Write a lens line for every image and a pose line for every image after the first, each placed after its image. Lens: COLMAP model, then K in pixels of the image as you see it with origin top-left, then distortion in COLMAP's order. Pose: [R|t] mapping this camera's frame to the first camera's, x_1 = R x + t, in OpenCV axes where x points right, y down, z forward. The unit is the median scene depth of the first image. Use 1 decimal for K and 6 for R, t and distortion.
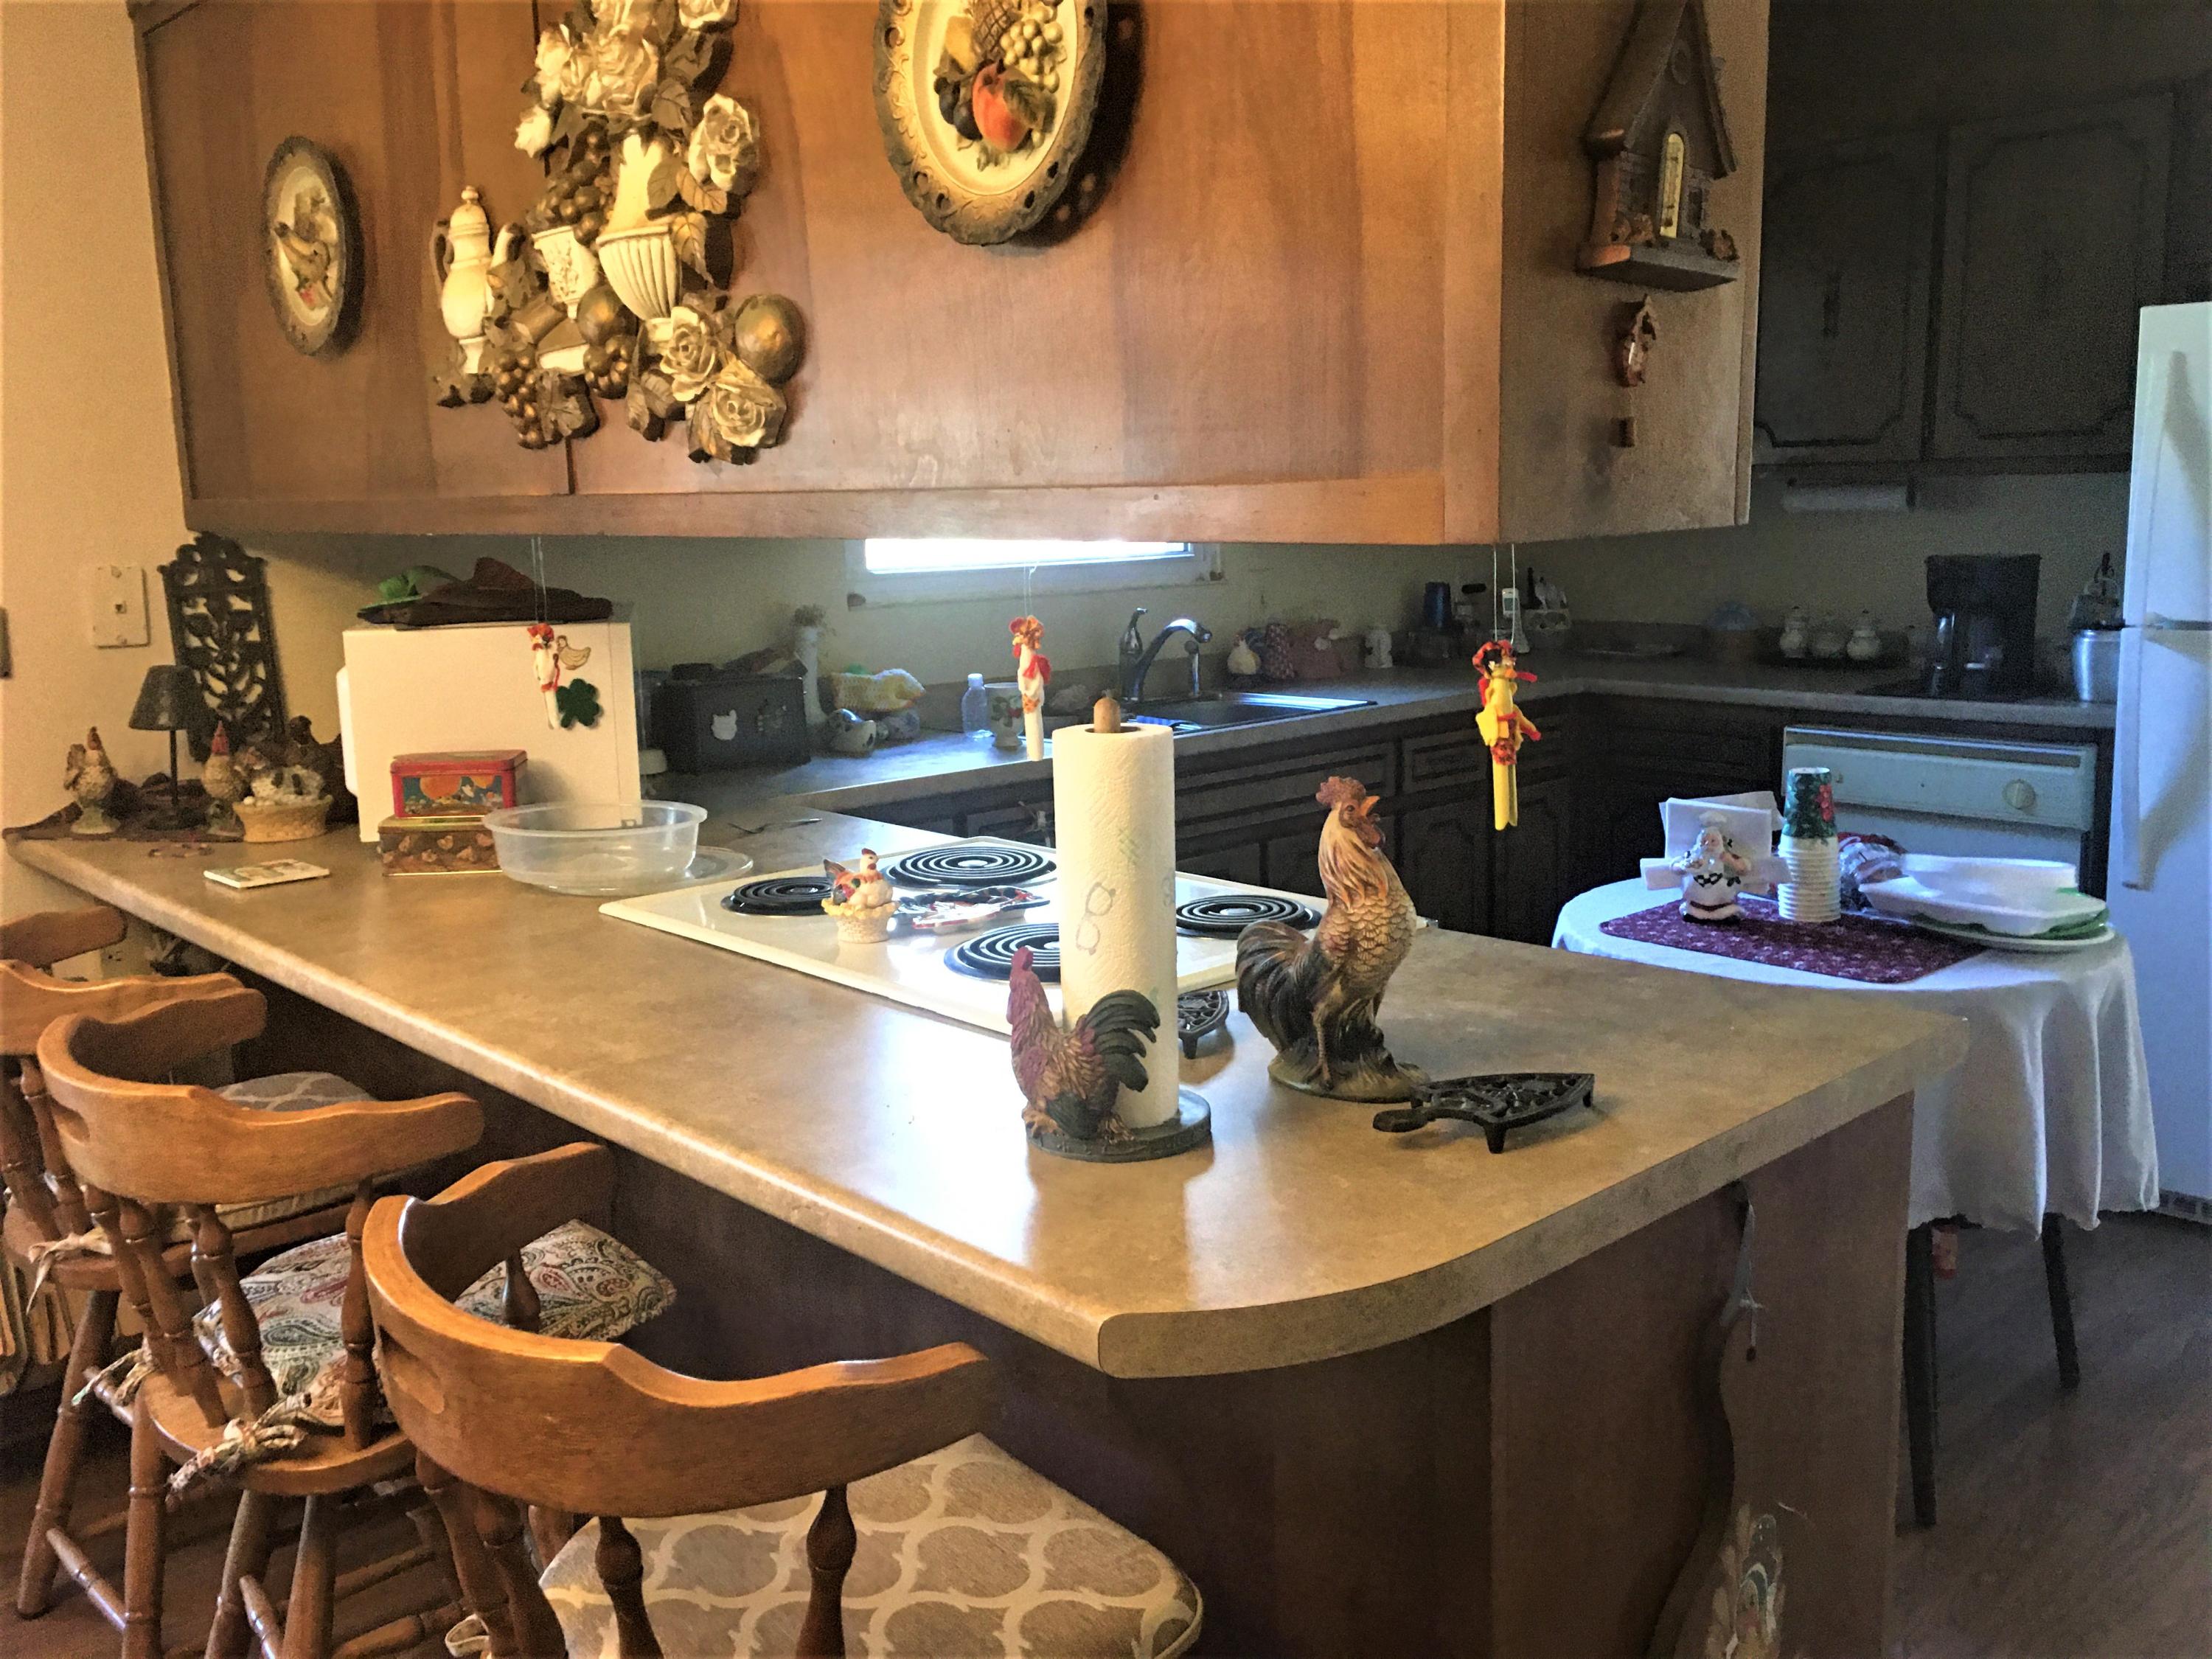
lens RADIAL K [[1924.7, 0, 1111.4], [0, 1924.7, 835.2], [0, 0, 1]] dist [0.037836, -0.010402]
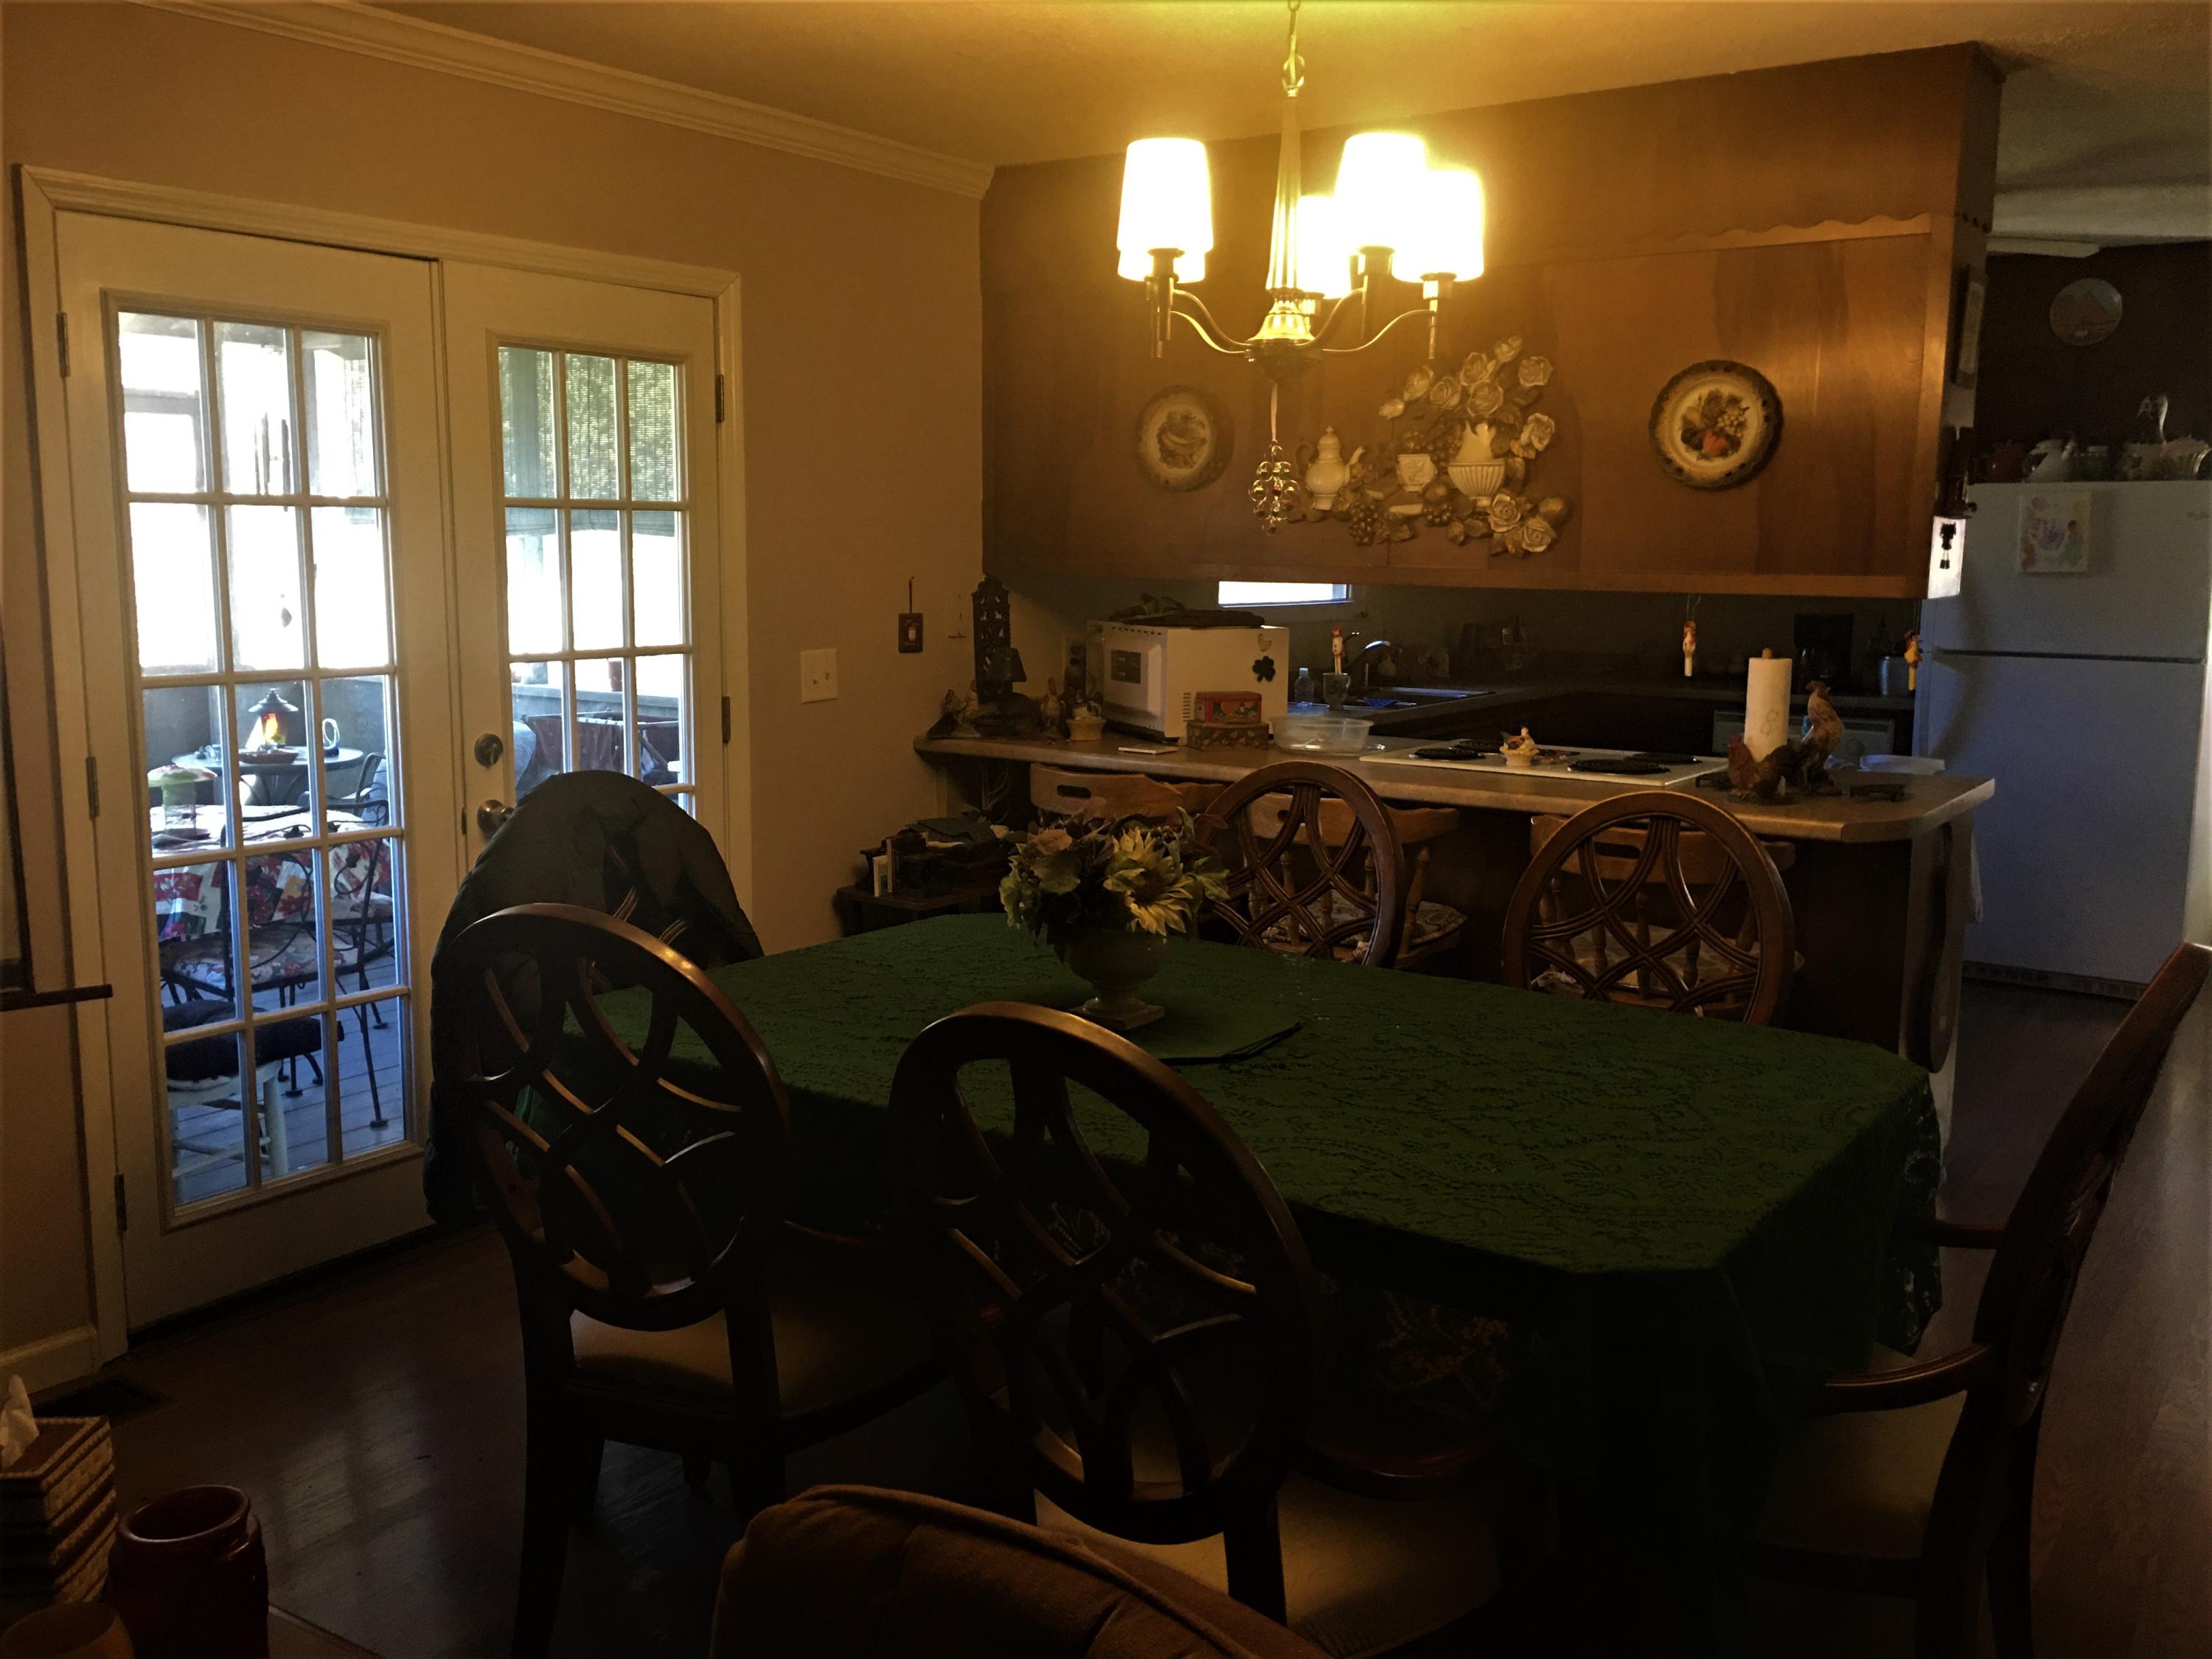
lens RADIAL K [[1924.7, 0, 1100.1], [0, 1924.7, 821.0], [0, 0, 1]] dist [0.037836, -0.010402]
pose [[0.978950, 0.002570, 0.204086, -1.144634], [0.004184, 0.999458, -0.032658, 0.203477], [-0.204059, 0.032824, 0.978408, -1.188034]]
